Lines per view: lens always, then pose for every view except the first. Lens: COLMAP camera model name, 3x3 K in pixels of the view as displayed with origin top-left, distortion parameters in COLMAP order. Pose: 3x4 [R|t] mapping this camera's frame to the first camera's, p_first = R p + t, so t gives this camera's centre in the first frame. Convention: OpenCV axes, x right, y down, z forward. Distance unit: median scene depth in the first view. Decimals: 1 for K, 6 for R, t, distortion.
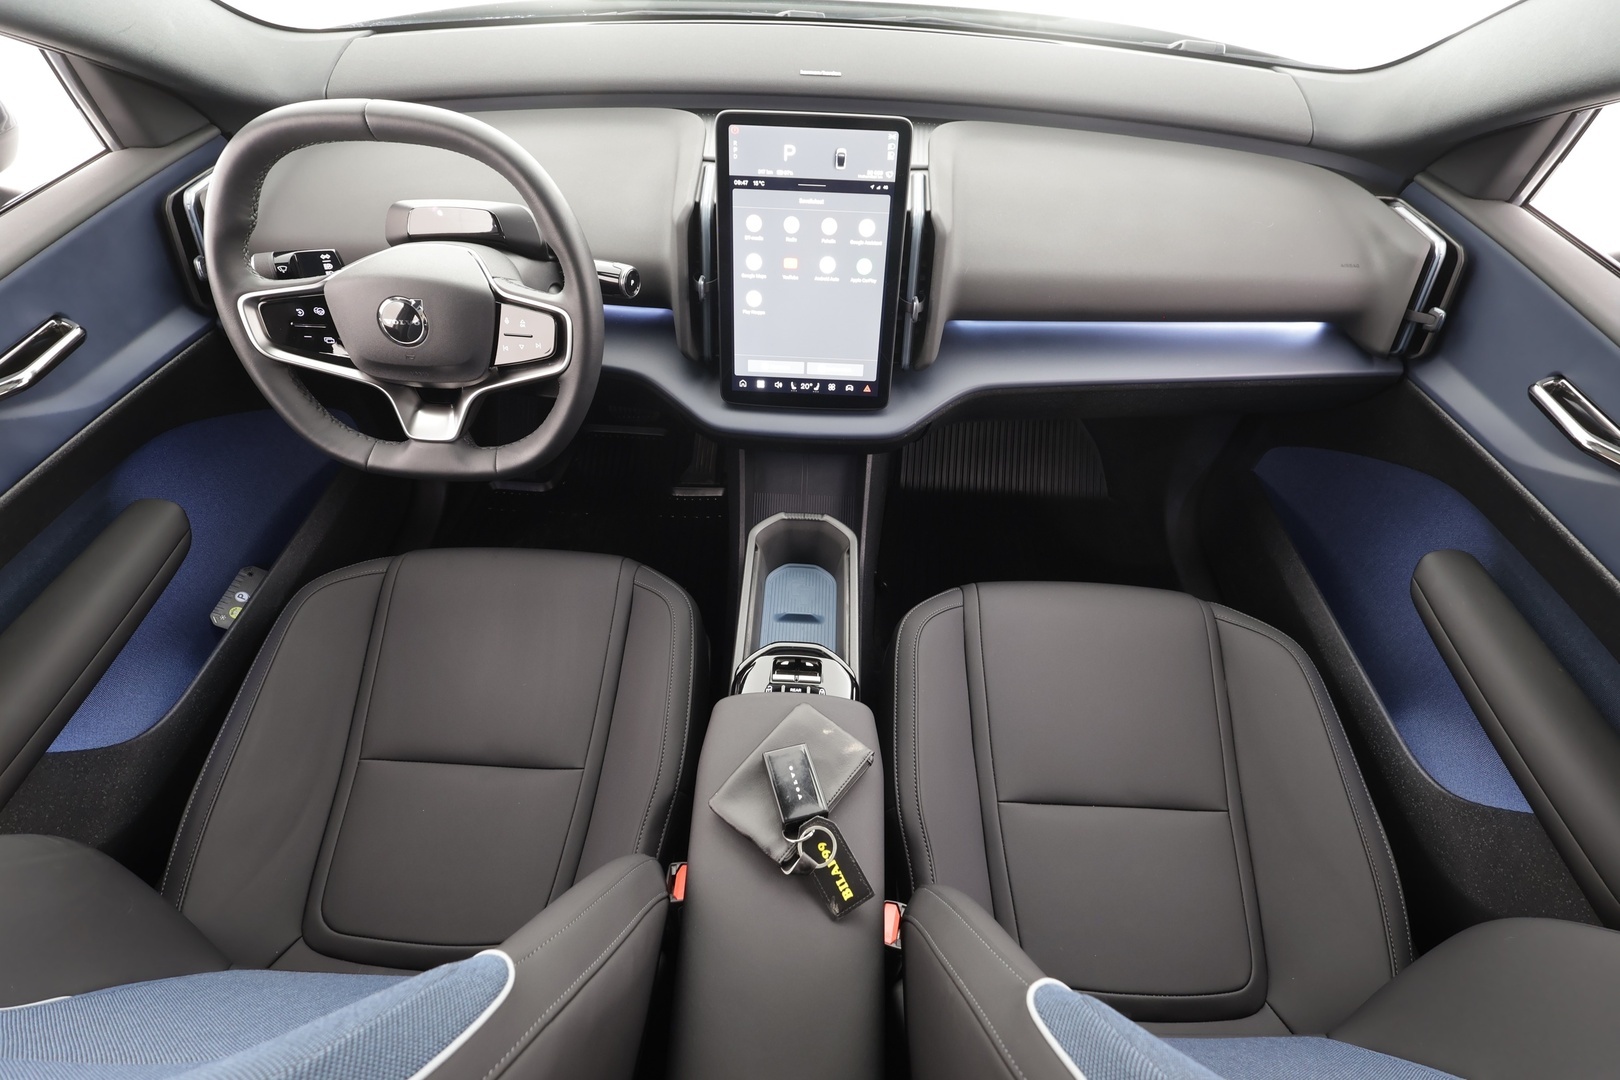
lens RADIAL K [[760.7, 0, 808.7], [0, 760.7, 539.7], [0, 0, 1]] dist [-0.004351, 0.000175]
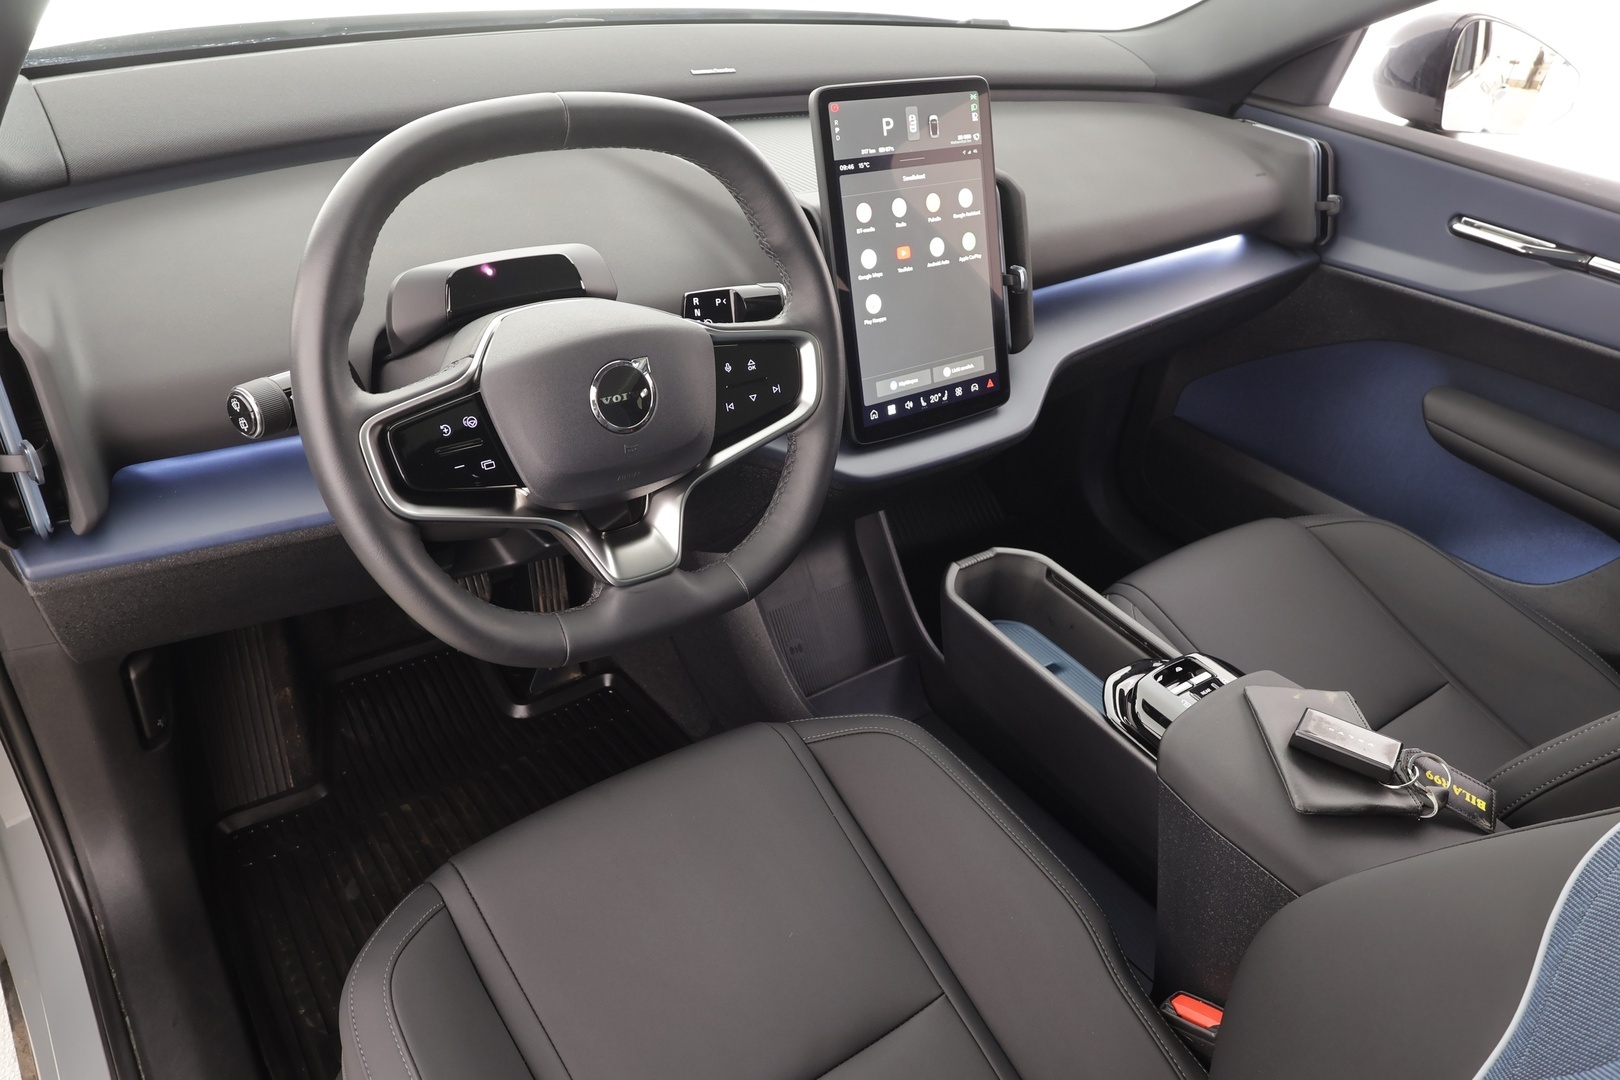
lens RADIAL K [[1135.9, 0, 807.5], [0, 1135.9, 536.8], [0, 0, 1]] dist [0.003894, -0.001159]
pose [[0.784638, -0.303725, 0.540458, -0.873279], [0.416658, 0.903879, -0.096946, -0.010780], [-0.459063, 0.301254, 0.835767, 0.116055]]
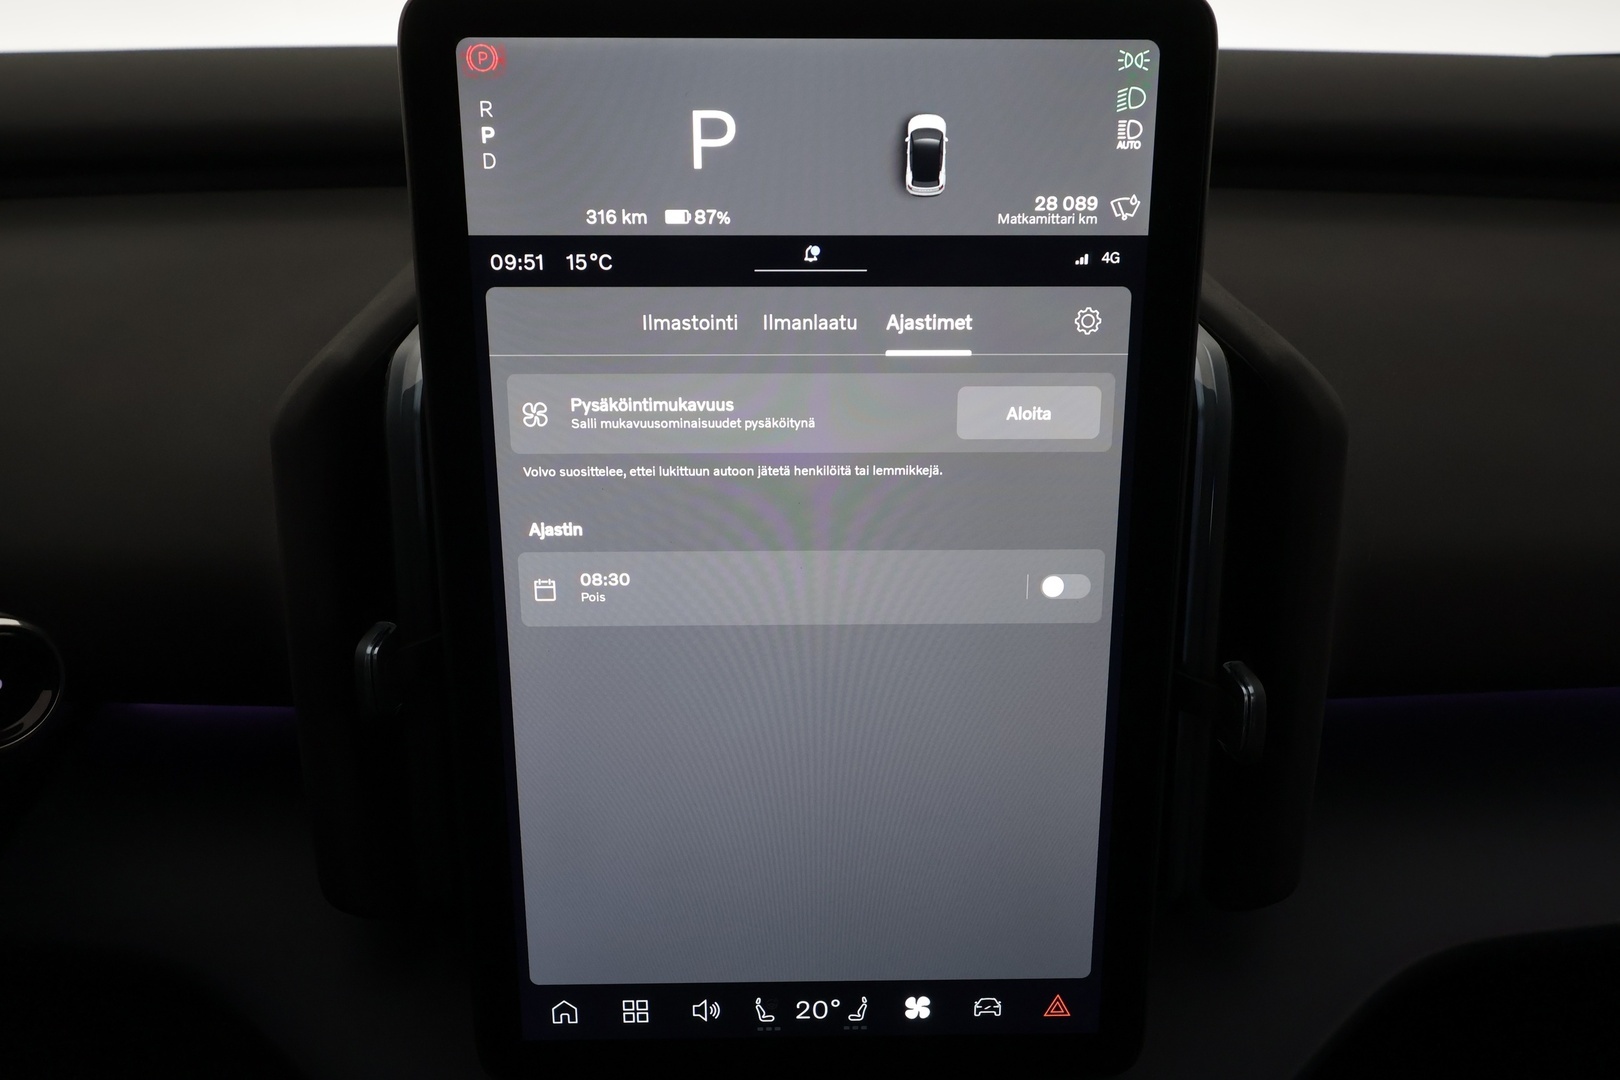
lens RADIAL K [[1025.6, 0, 813.0], [0, 1025.6, 539.2], [0, 0, 1]] dist [-0.001643, 0.000227]
pose [[0.998451, -0.045169, 0.032494, -0.009109], [0.052521, 0.957901, -0.282254, -0.279061], [-0.018376, 0.283523, 0.958789, 0.687627]]
